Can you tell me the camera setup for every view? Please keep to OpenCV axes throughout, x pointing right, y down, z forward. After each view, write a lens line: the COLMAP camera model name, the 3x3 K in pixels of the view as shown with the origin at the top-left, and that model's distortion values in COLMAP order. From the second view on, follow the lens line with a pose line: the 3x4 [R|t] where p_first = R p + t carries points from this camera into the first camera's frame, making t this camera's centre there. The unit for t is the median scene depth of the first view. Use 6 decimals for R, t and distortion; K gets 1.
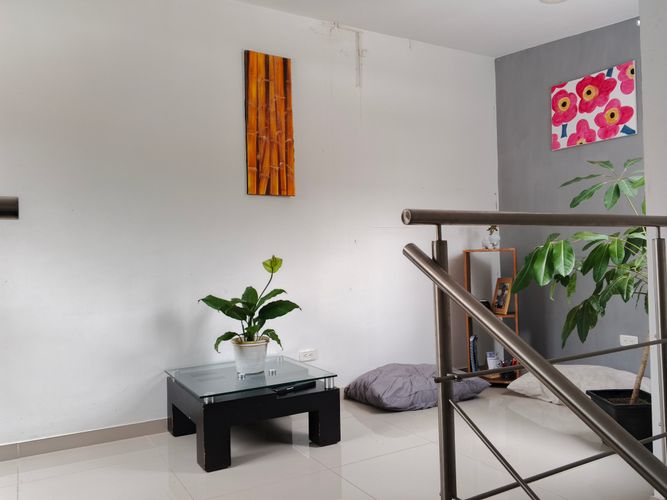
lens RADIAL K [[538.9, 0, 330.7], [0, 538.9, 249.8], [0, 0, 1]] dist [0.039768, -0.069517]
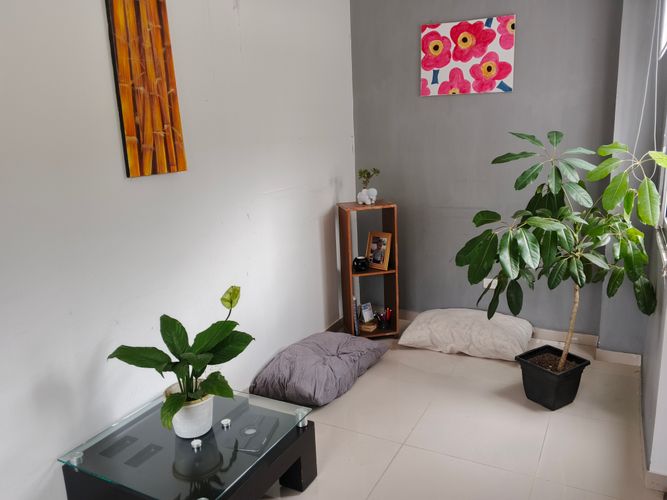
lens RADIAL K [[538.9, 0, 336.8], [0, 538.9, 249.7], [0, 0, 1]] dist [0.039768, -0.069517]
pose [[0.848693, -0.133163, 0.511848, -0.282366], [0.014840, 0.973399, 0.228634, -0.160139], [-0.528678, -0.186444, 0.828093, 0.265299]]
